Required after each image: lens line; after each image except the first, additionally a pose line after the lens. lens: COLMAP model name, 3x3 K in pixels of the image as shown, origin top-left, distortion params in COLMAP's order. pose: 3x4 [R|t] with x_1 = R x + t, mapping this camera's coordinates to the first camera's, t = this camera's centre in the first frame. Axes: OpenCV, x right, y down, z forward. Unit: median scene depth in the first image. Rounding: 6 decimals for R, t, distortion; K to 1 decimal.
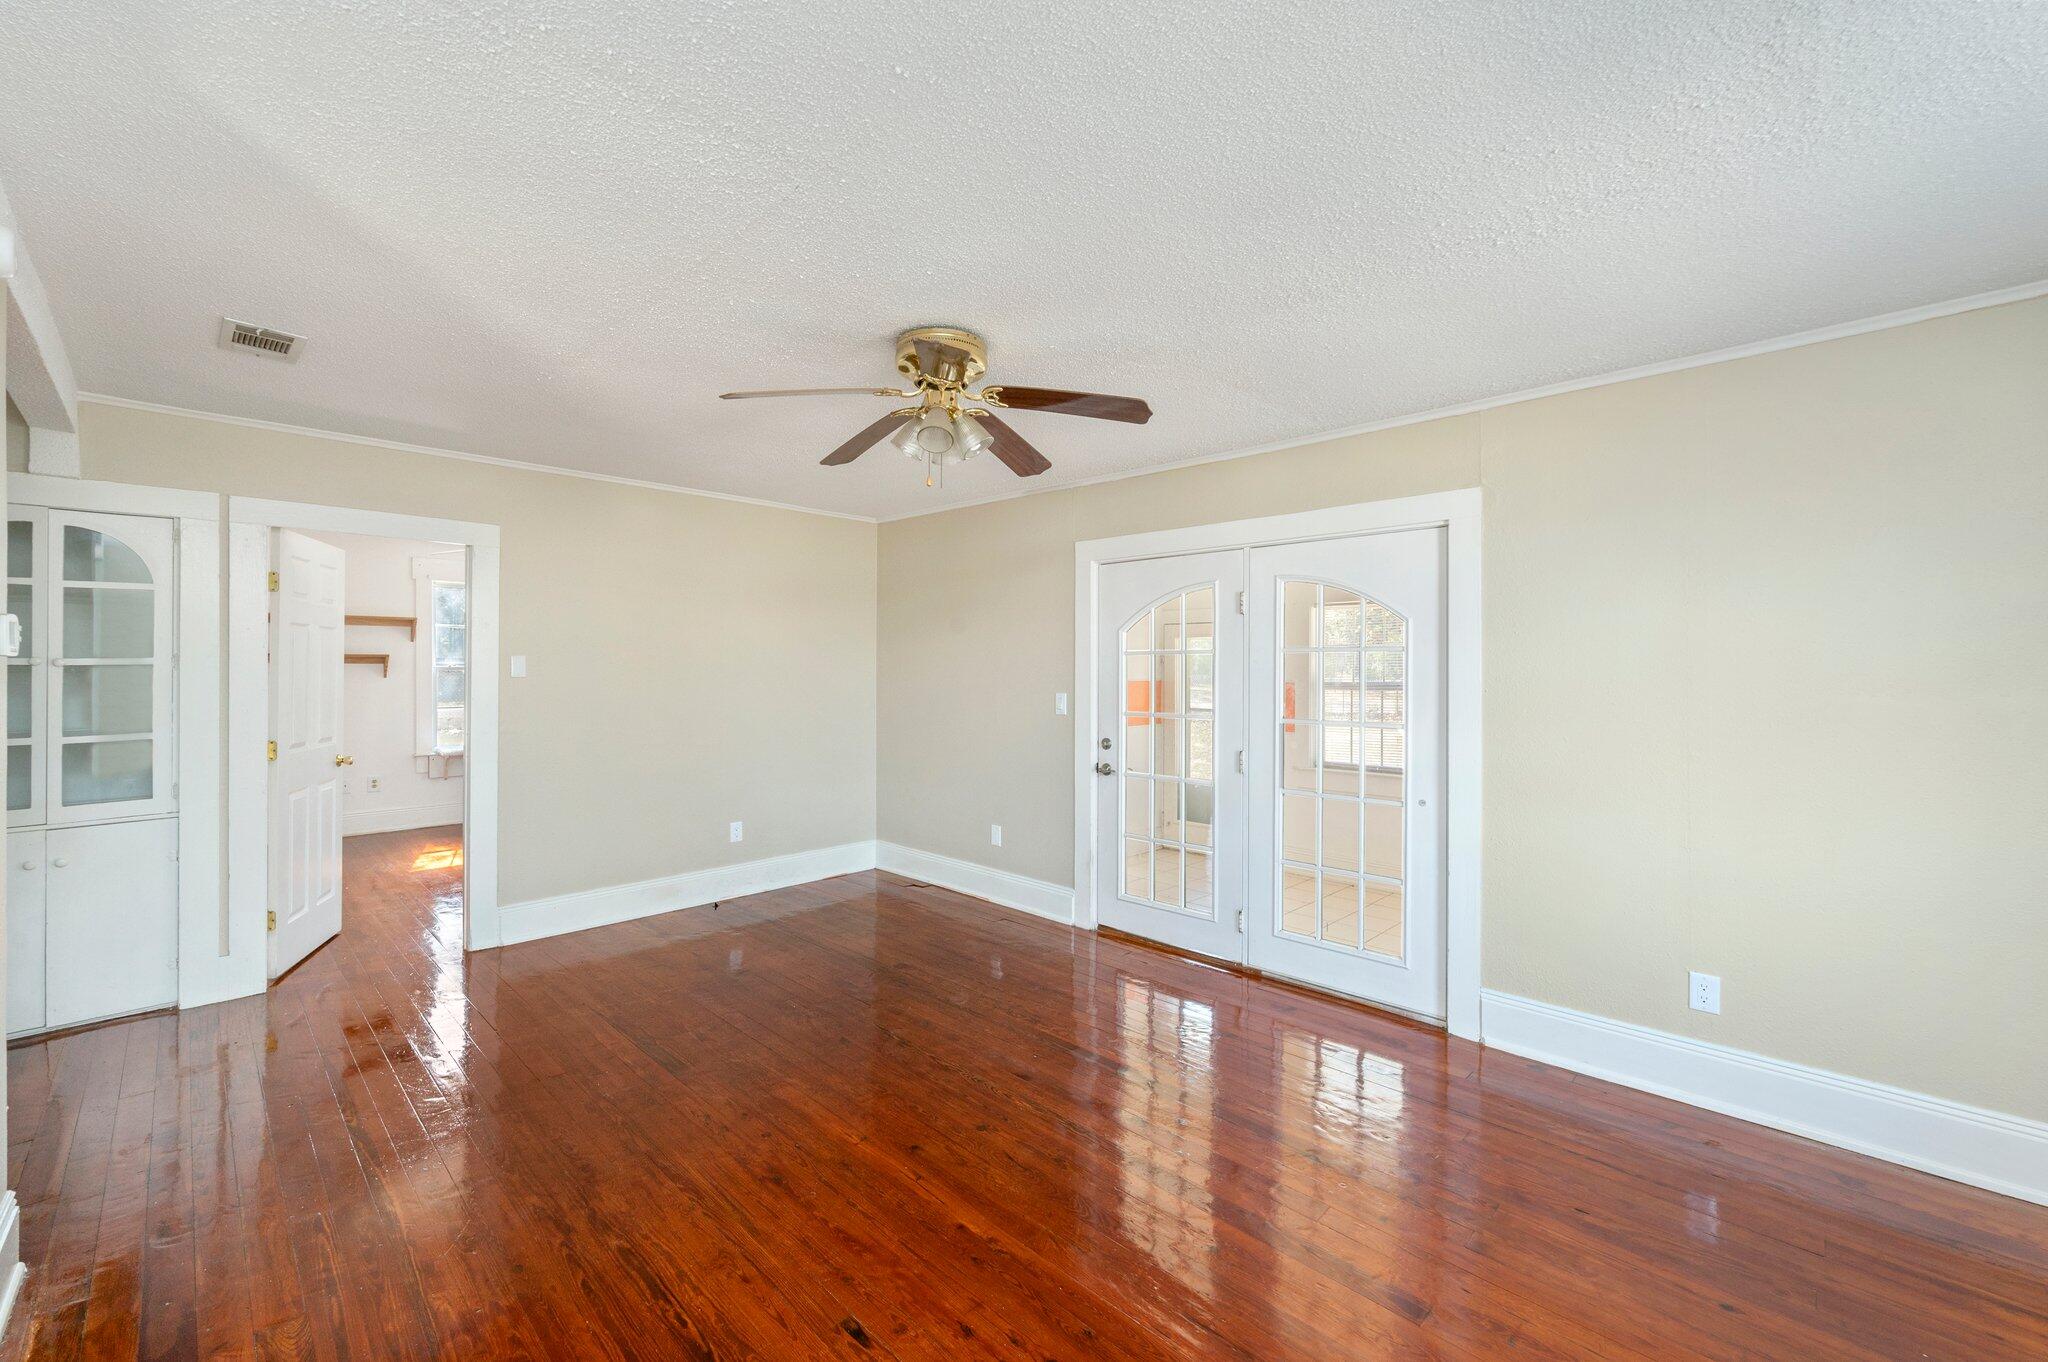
lens RADIAL K [[827.4, 0, 1025.8], [0, 827.4, 676.2], [0, 0, 1]] dist [-0.003668, -0.000019]
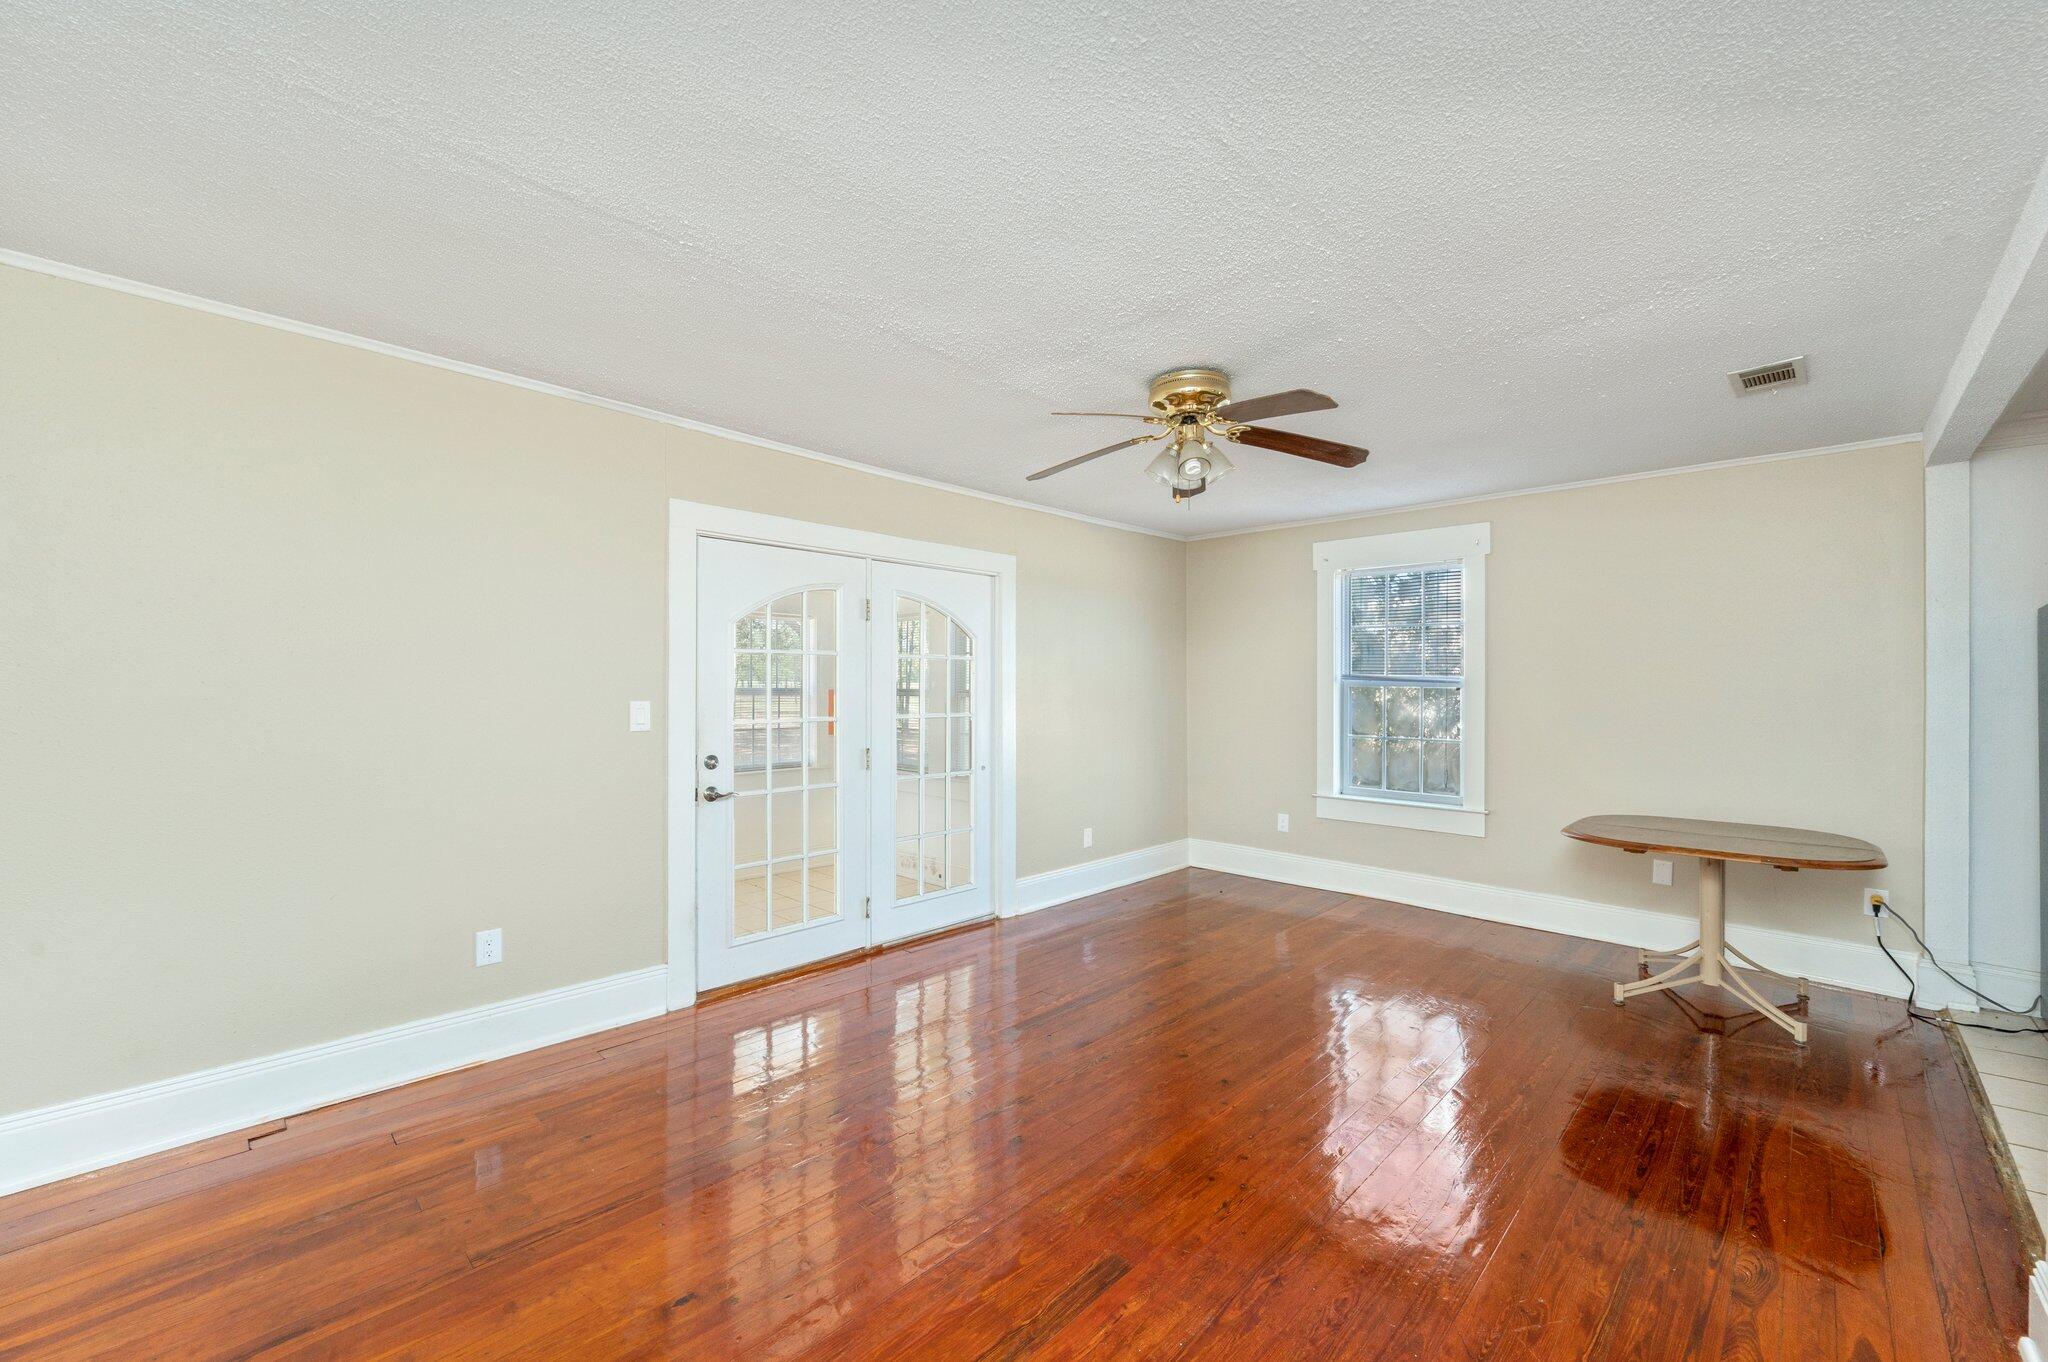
lens RADIAL K [[827.4, 0, 1025.6], [0, 827.4, 684.1], [0, 0, 1]] dist [-0.003668, -0.000019]
pose [[-0.007259, -0.008239, 0.999940, -0.750136], [-0.006429, 0.999946, 0.008193, -0.002002], [-0.999953, -0.006369, -0.007311, 0.750178]]
